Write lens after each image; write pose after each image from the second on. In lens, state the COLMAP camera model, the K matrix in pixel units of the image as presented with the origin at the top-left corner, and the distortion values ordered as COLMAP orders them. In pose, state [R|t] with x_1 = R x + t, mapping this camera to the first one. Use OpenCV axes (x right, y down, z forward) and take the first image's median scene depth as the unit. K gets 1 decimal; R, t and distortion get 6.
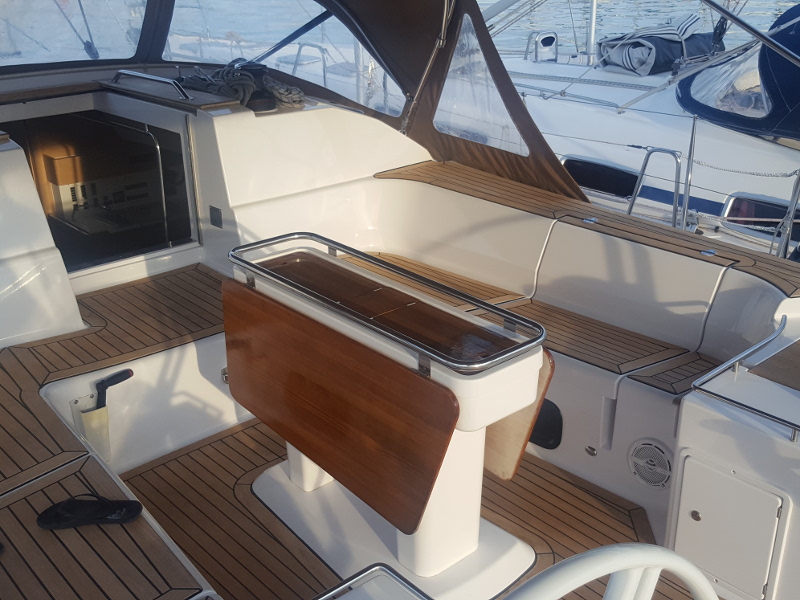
lens RADIAL K [[890.9, 0, 405.5], [0, 890.9, 300.4], [0, 0, 1]] dist [0.028800, 0.000000]
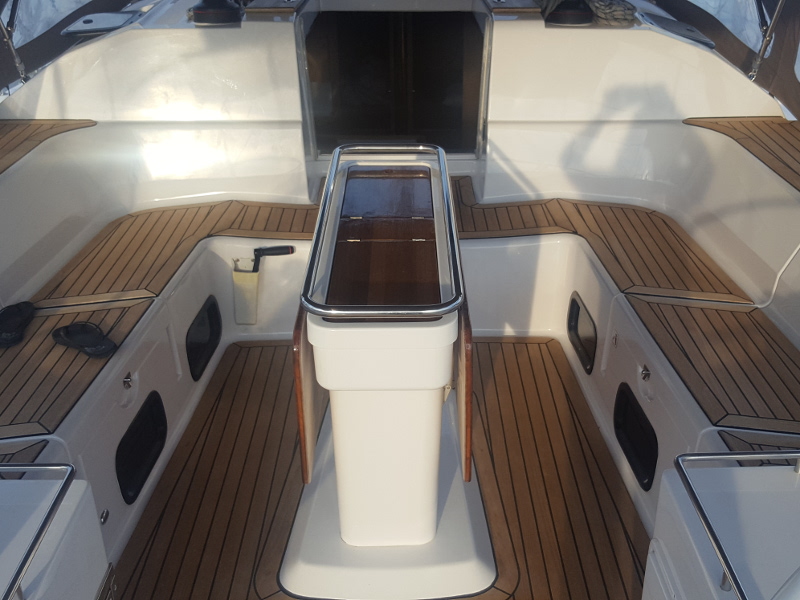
lens RADIAL K [[890.9, 0, 401.0], [0, 890.9, 296.5], [0, 0, 1]] dist [0.028800, 0.000000]
pose [[0.772720, 0.296062, -0.561472, 0.352566], [-0.260447, 0.954554, 0.144895, -0.045383], [0.578853, 0.034270, 0.814712, 0.219087]]
